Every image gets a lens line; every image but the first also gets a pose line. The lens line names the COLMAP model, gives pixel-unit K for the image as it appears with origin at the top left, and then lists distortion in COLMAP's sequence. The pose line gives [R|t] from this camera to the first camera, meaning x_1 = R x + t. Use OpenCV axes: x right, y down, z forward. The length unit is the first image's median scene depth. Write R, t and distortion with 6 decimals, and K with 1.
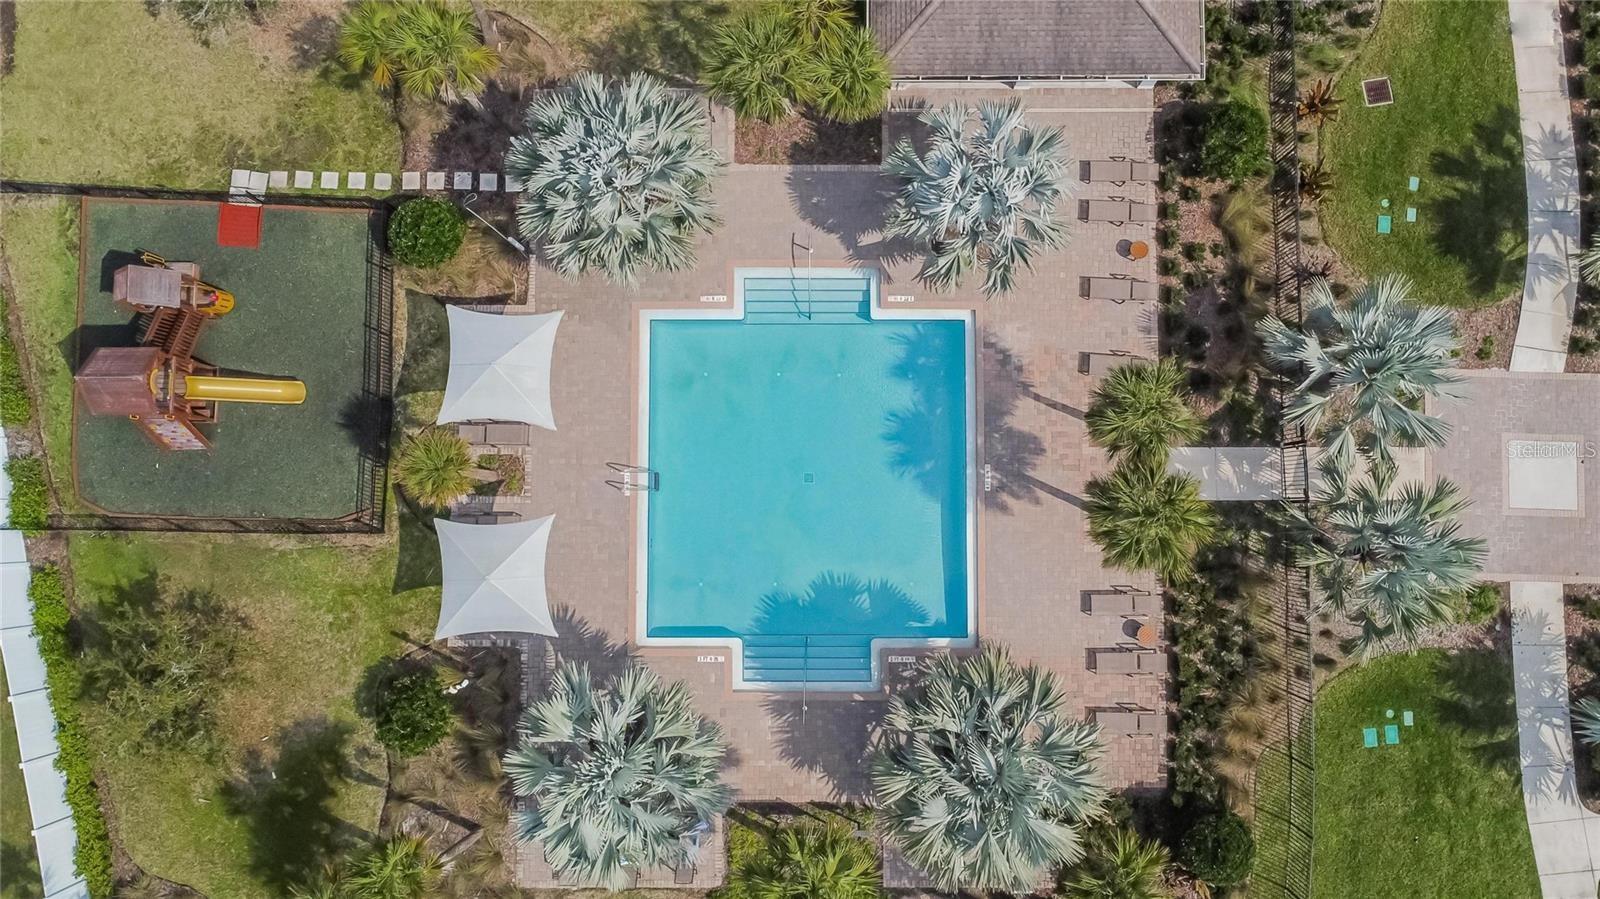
lens RADIAL K [[1183.4, 0, 798.8], [0, 1183.4, 434.5], [0, 0, 1]] dist [0.013225, 0.006864]
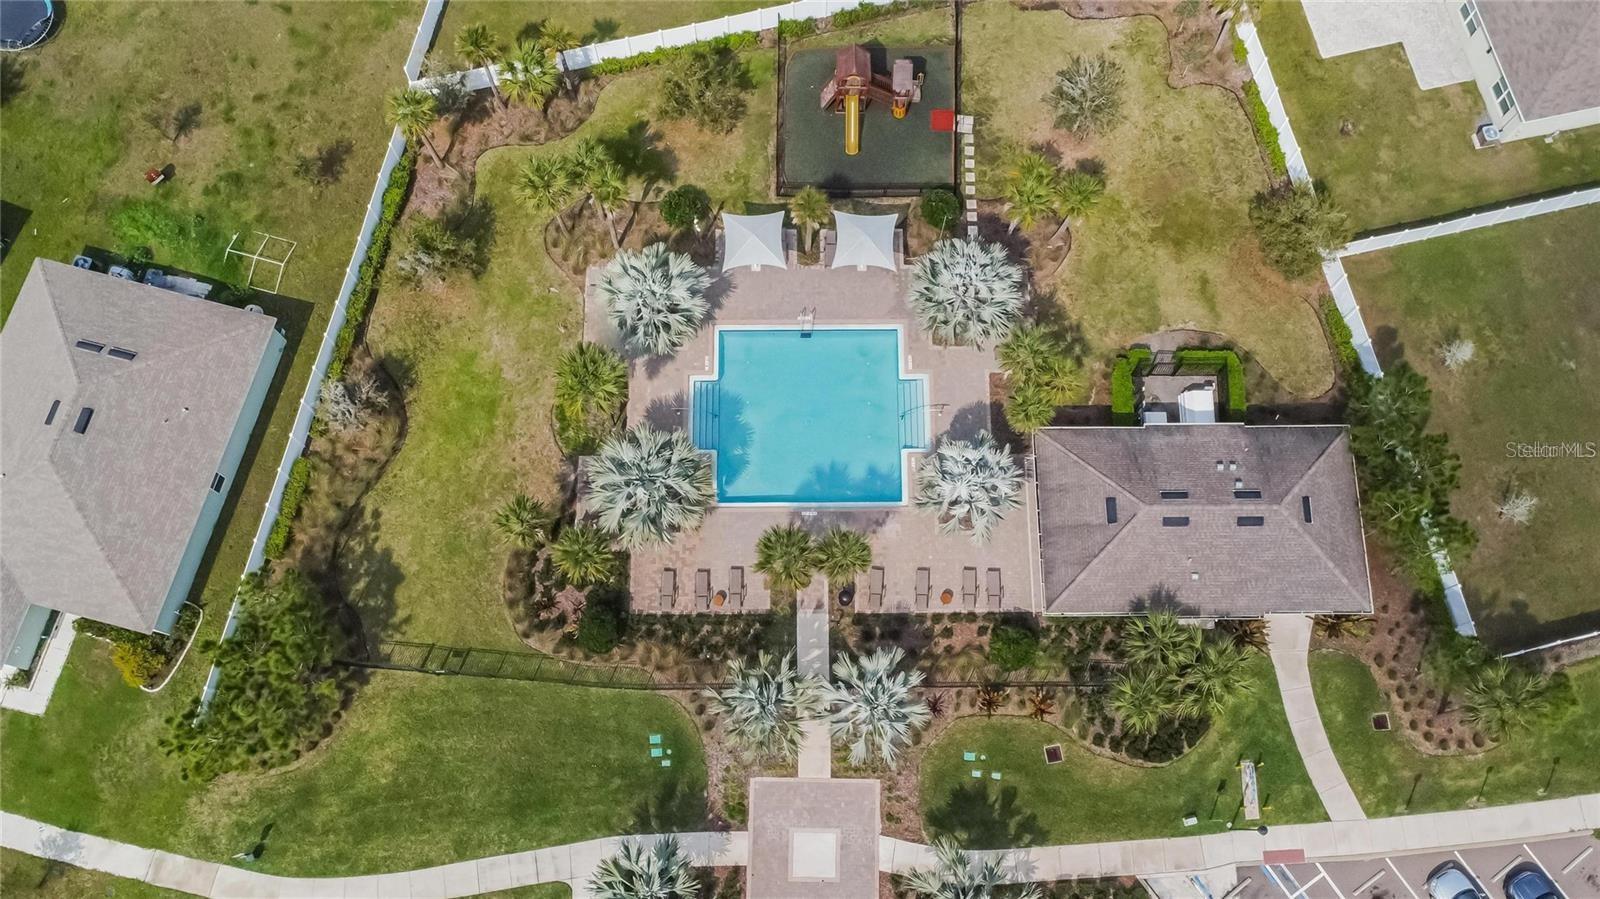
lens RADIAL K [[1183.4, 0, 791.9], [0, 1183.4, 449.5], [0, 0, 1]] dist [0.013225, 0.006864]
pose [[0.005012, 0.964987, -0.262250, 0.516691], [-0.997424, 0.023591, 0.067745, -0.056096], [0.071560, 0.261235, 0.962619, -0.672514]]
